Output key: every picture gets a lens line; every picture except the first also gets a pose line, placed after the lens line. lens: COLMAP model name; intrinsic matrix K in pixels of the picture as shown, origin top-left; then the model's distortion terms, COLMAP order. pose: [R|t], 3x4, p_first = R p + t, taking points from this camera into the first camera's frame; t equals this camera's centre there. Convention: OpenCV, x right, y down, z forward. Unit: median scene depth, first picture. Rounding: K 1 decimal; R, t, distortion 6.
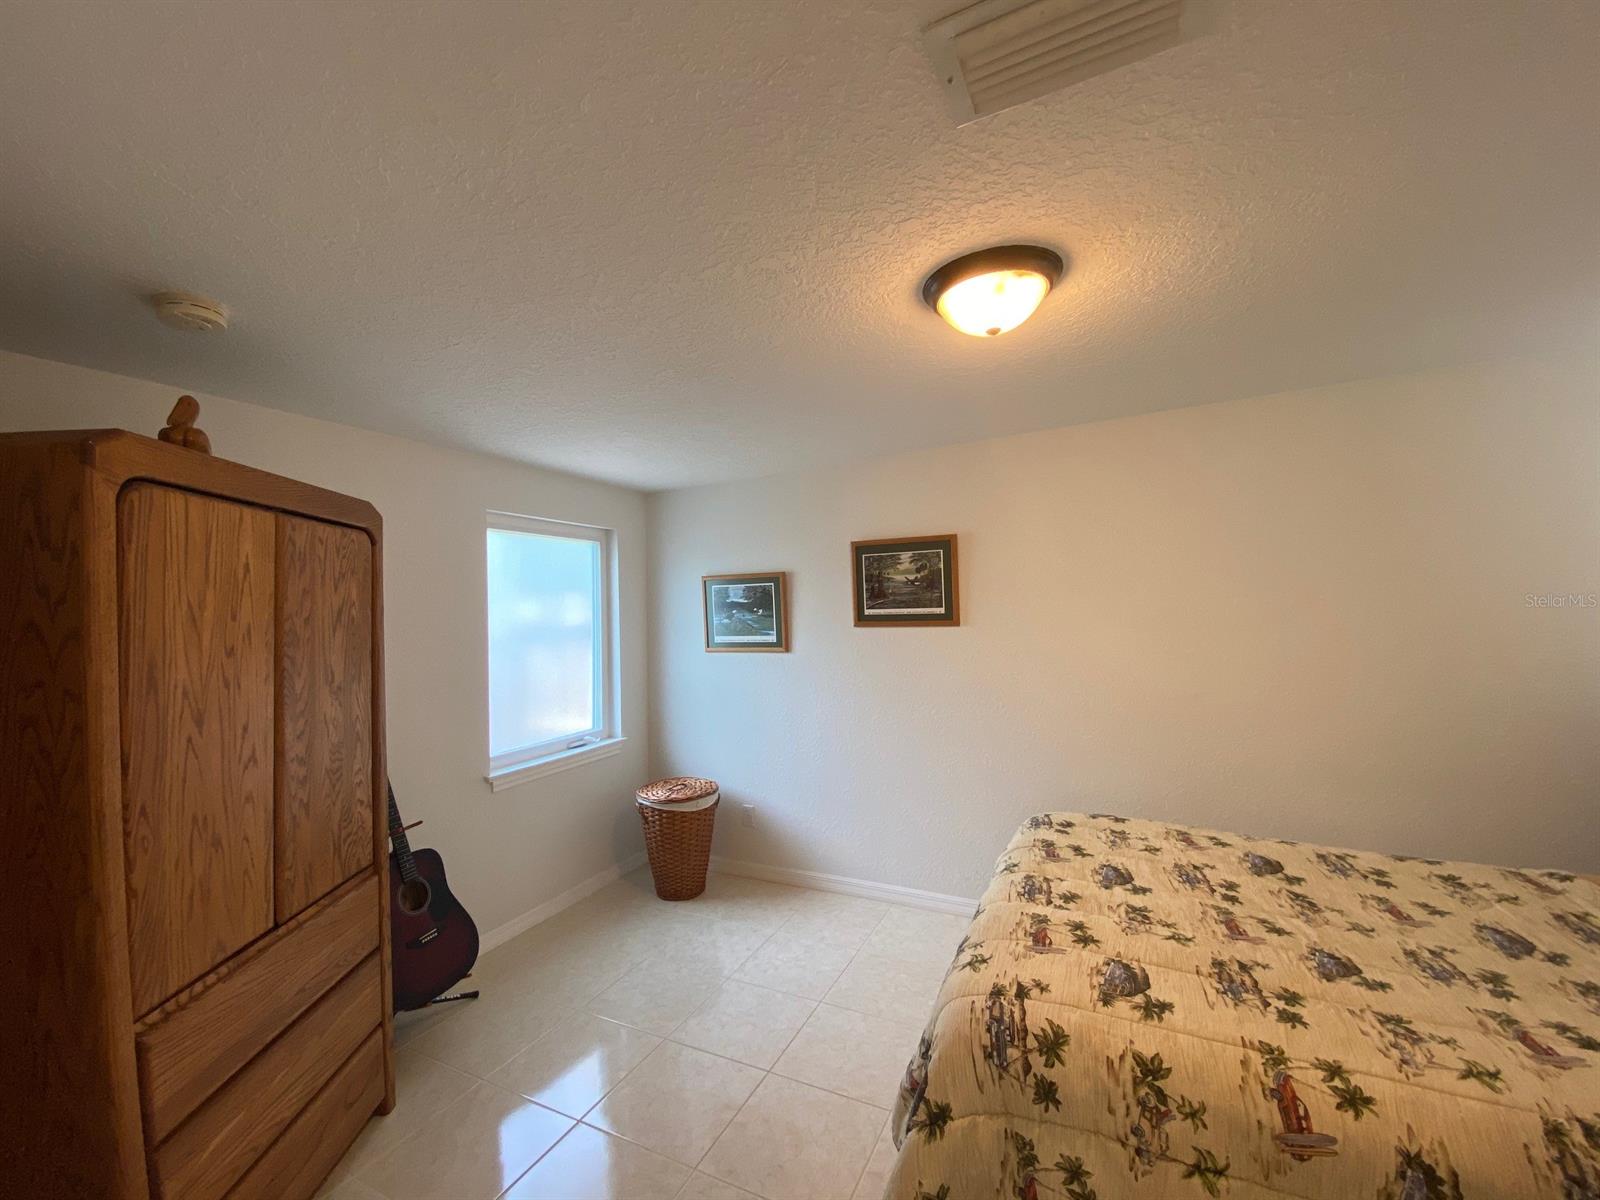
lens RADIAL K [[646.7, 0, 800.0], [0, 646.7, 600.0], [0, 0, 1]] dist [0.045314, -0.028718]
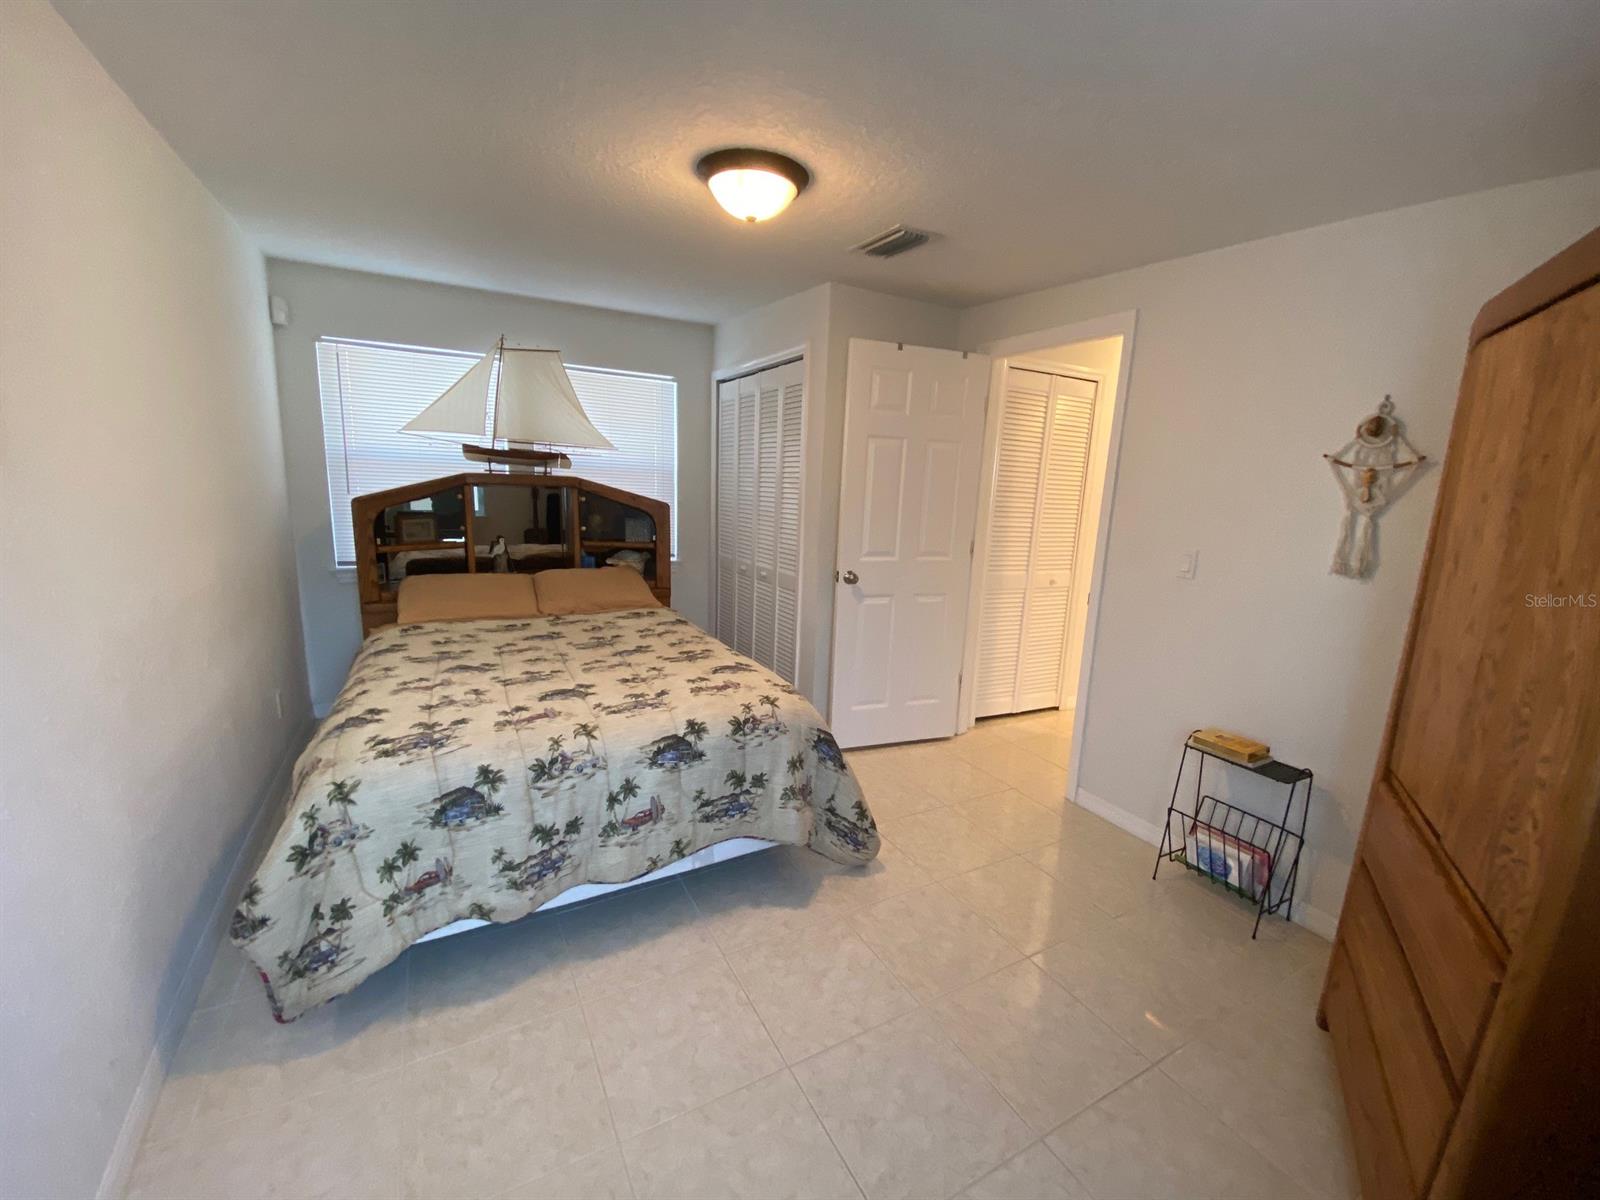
lens RADIAL K [[646.7, 0, 800.0], [0, 646.7, 600.0], [0, 0, 1]] dist [0.045314, -0.028718]
pose [[-0.818670, -0.114900, 0.562653, -0.557303], [-0.026816, 0.986359, 0.162408, 0.088173], [-0.573638, 0.117870, -0.810583, 2.022391]]
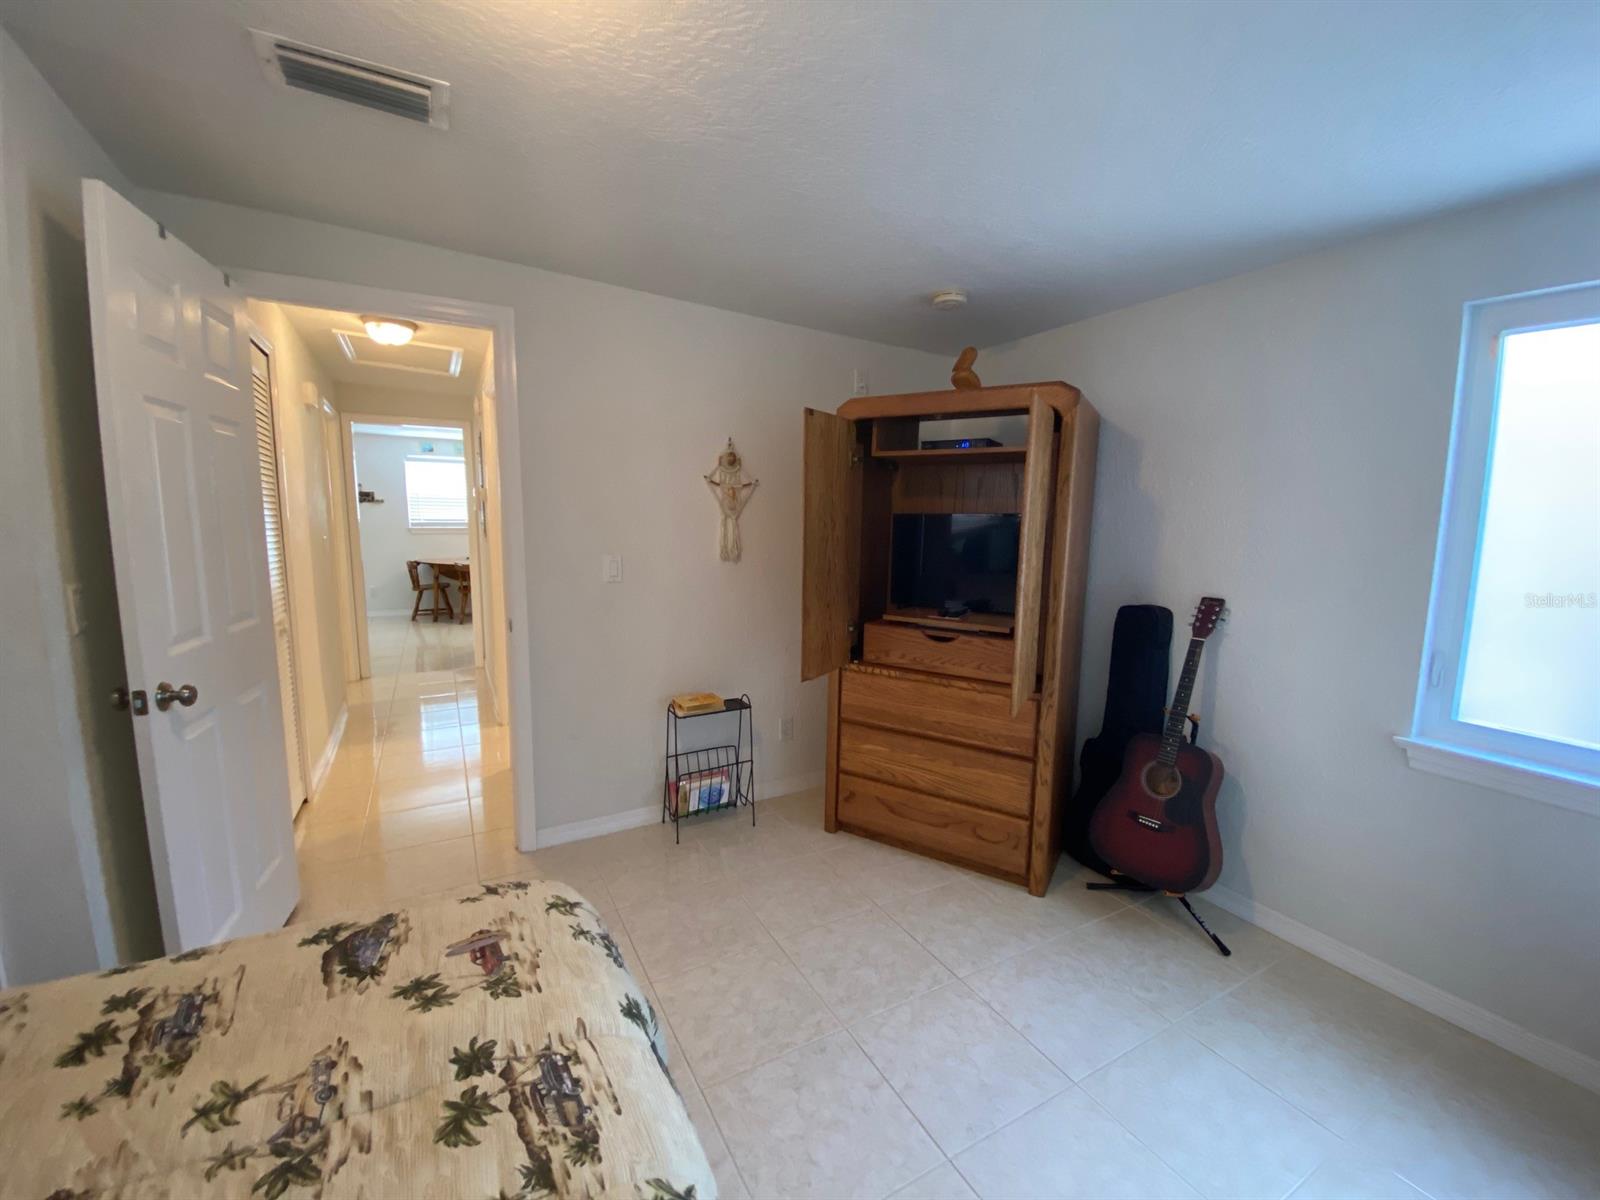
lens RADIAL K [[646.7, 0, 800.0], [0, 646.7, 600.0], [0, 0, 1]] dist [0.045314, -0.028718]
pose [[-0.569595, 0.120055, -0.813110, 0.676648], [0.004351, 0.989701, 0.143081, 0.071261], [0.821914, 0.077960, -0.564251, 1.585026]]
